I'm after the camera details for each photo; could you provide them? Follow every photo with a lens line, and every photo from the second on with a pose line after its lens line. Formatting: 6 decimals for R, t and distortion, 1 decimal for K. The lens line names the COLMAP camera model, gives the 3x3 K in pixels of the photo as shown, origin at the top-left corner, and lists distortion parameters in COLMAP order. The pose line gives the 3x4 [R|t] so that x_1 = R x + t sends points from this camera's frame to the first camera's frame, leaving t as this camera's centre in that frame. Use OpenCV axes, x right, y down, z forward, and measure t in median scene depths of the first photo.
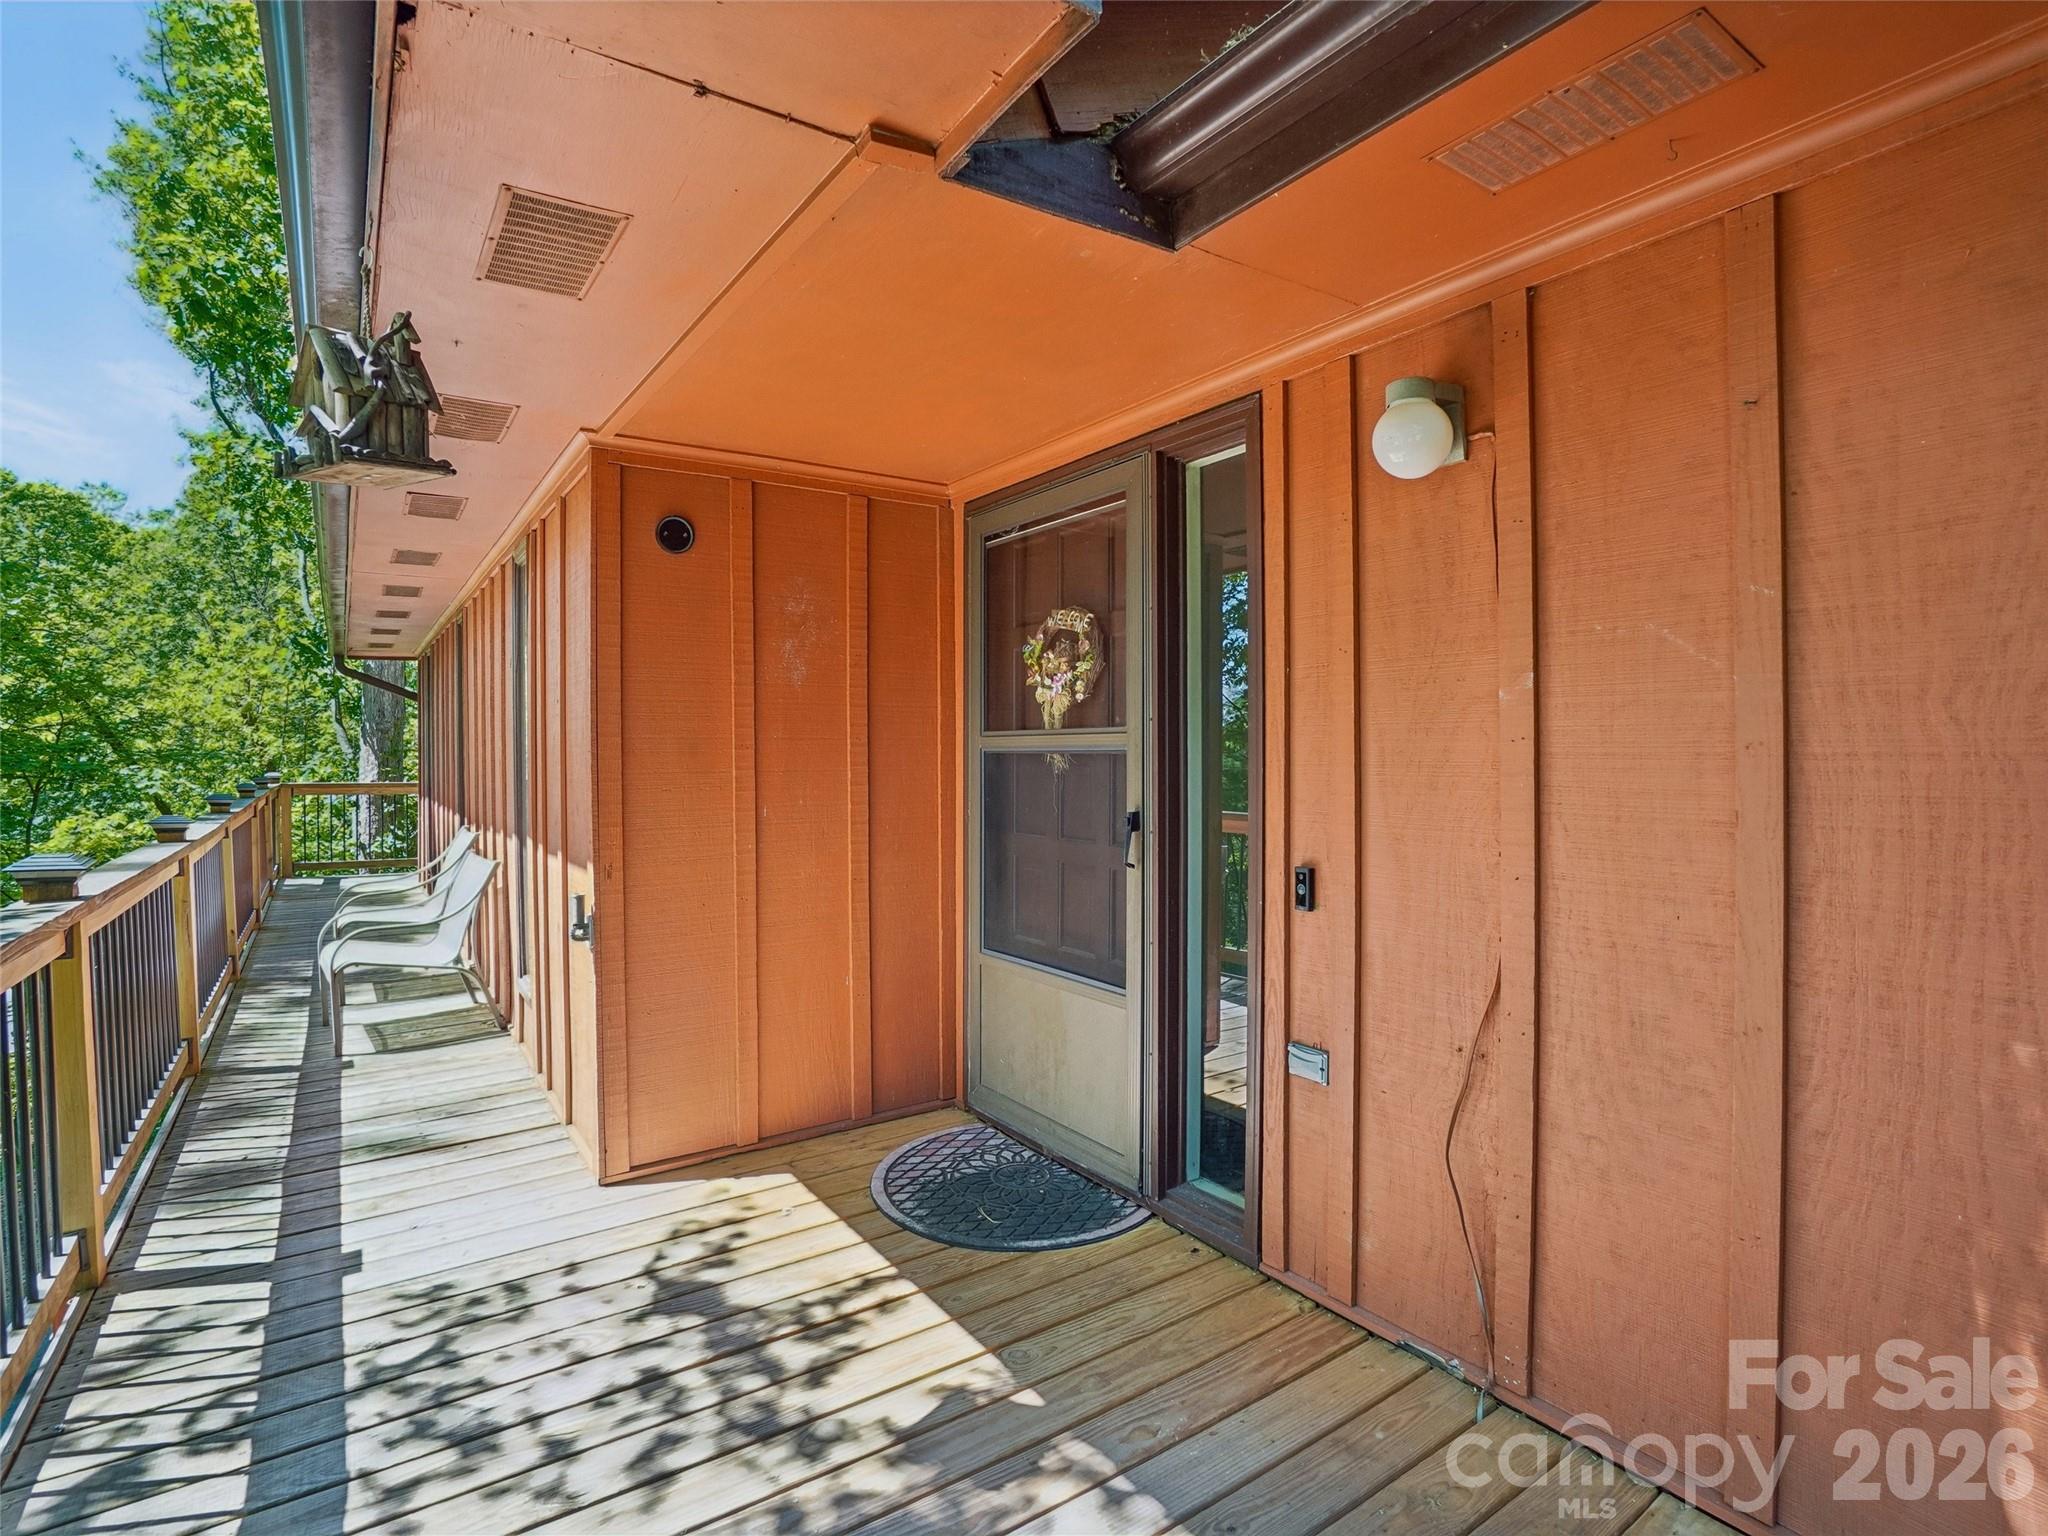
lens RADIAL K [[1020.6, 0, 1014.3], [0, 1020.6, 764.4], [0, 0, 1]] dist [-0.001216, -0.000041]
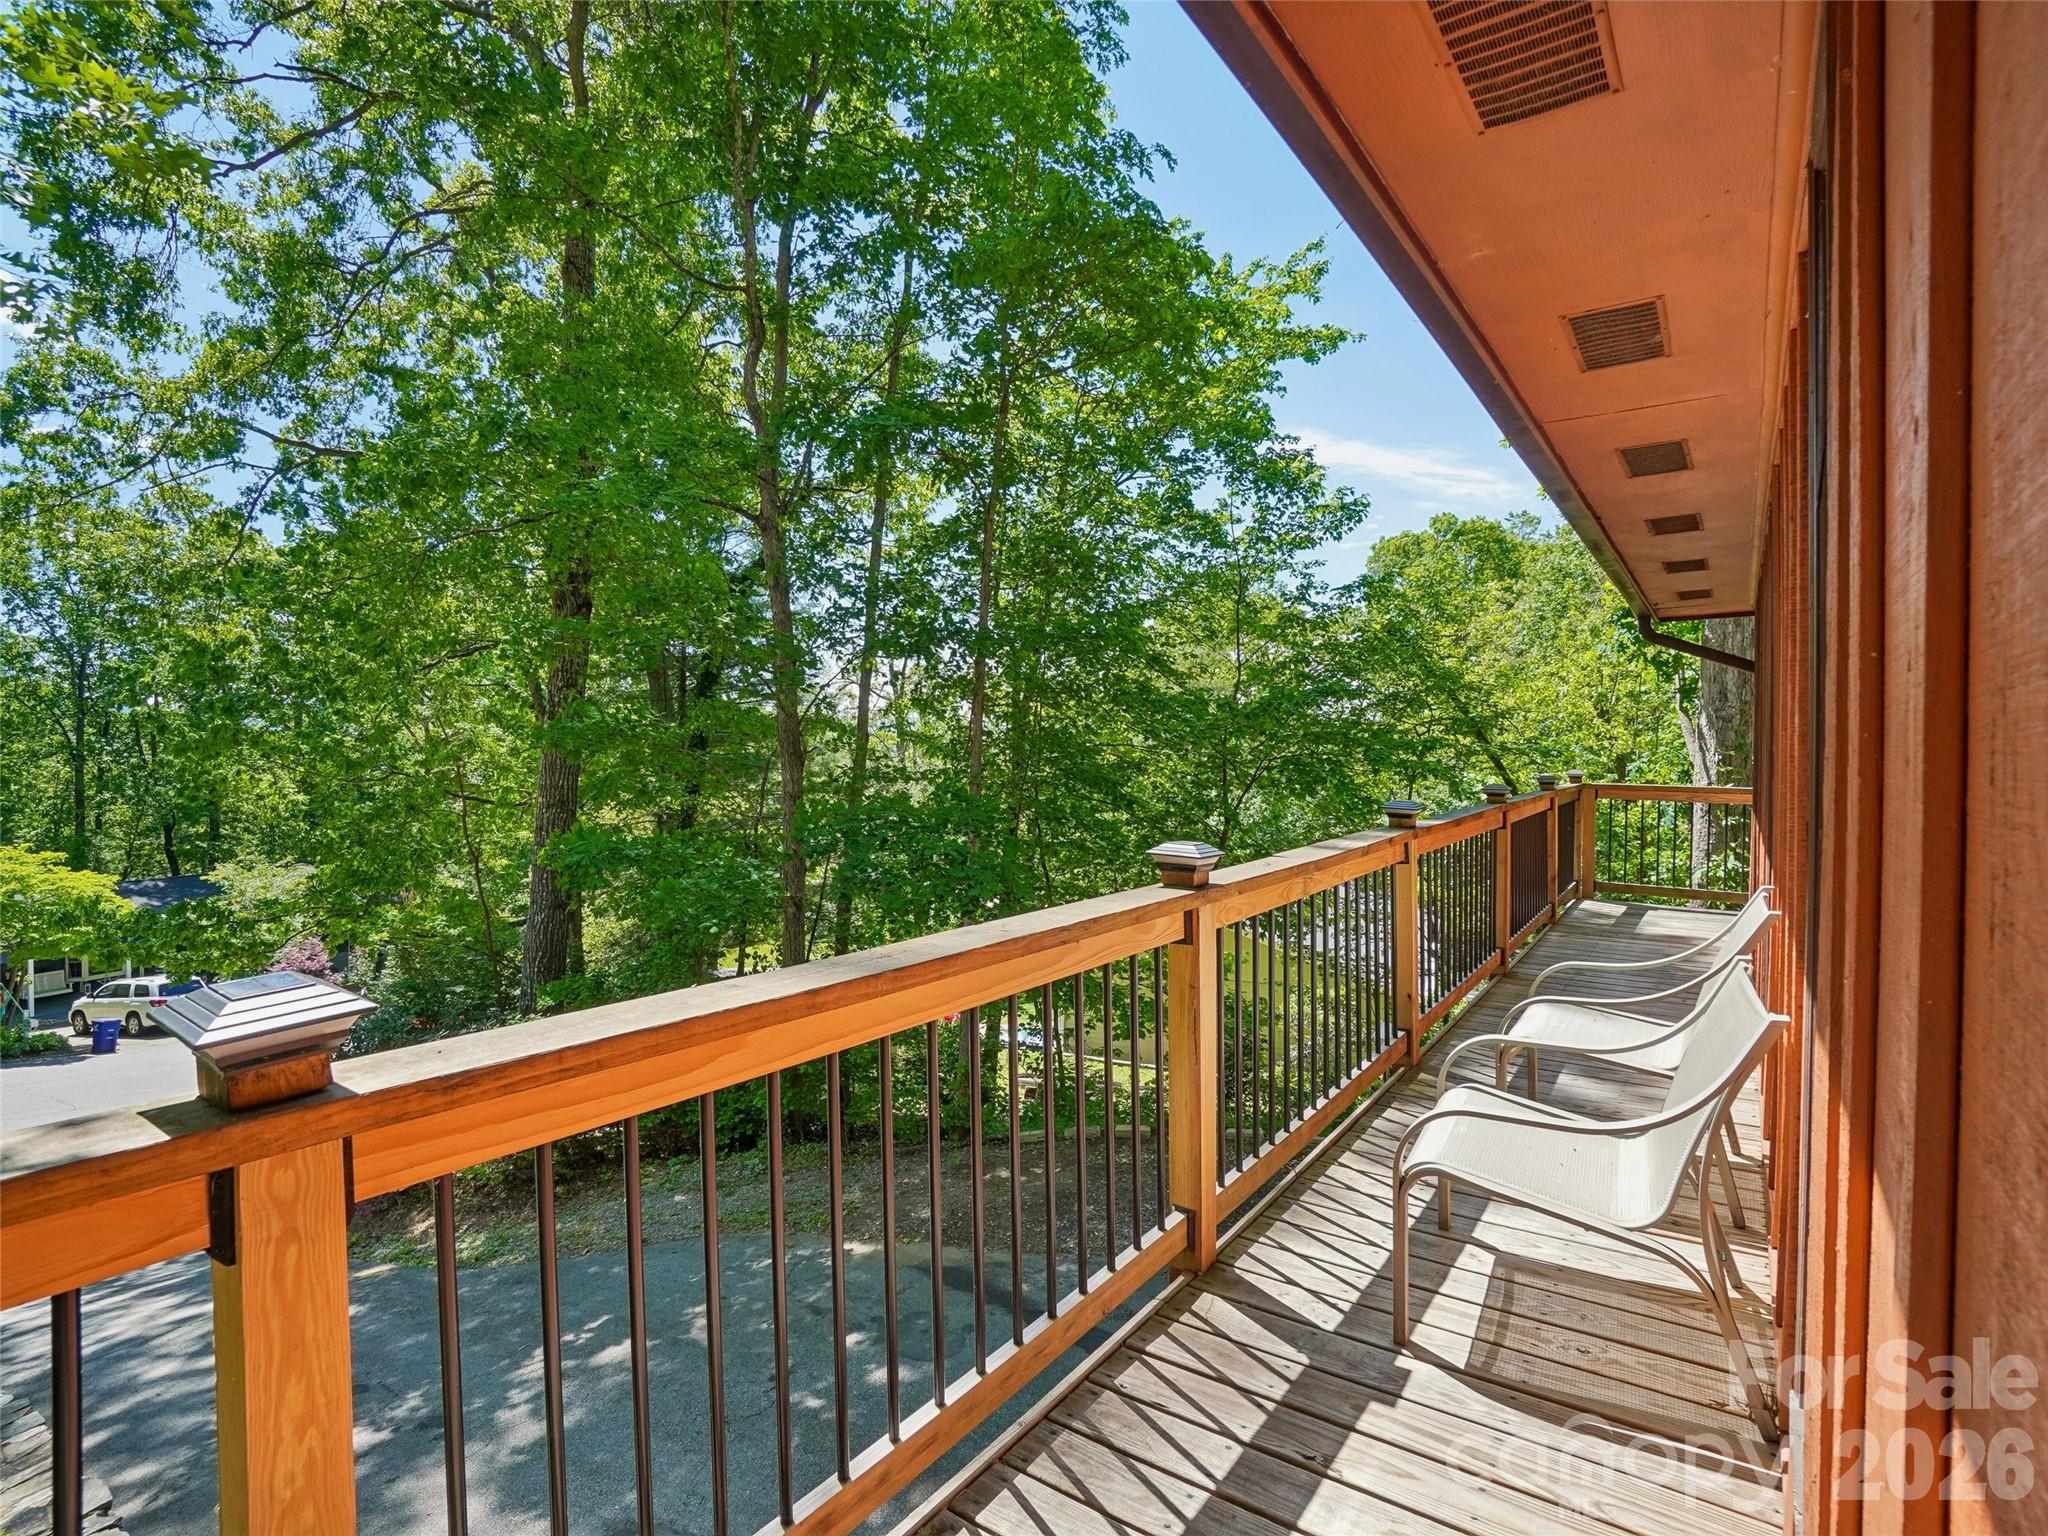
lens RADIAL K [[1020.6, 0, 1014.3], [0, 1020.6, 764.4], [0, 0, 1]] dist [-0.001216, -0.000041]
pose [[0.358378, 0.019262, -0.933378, -0.095678], [-0.015486, 0.999772, 0.014686, -0.001580], [0.933448, 0.009191, 0.358595, 0.230636]]
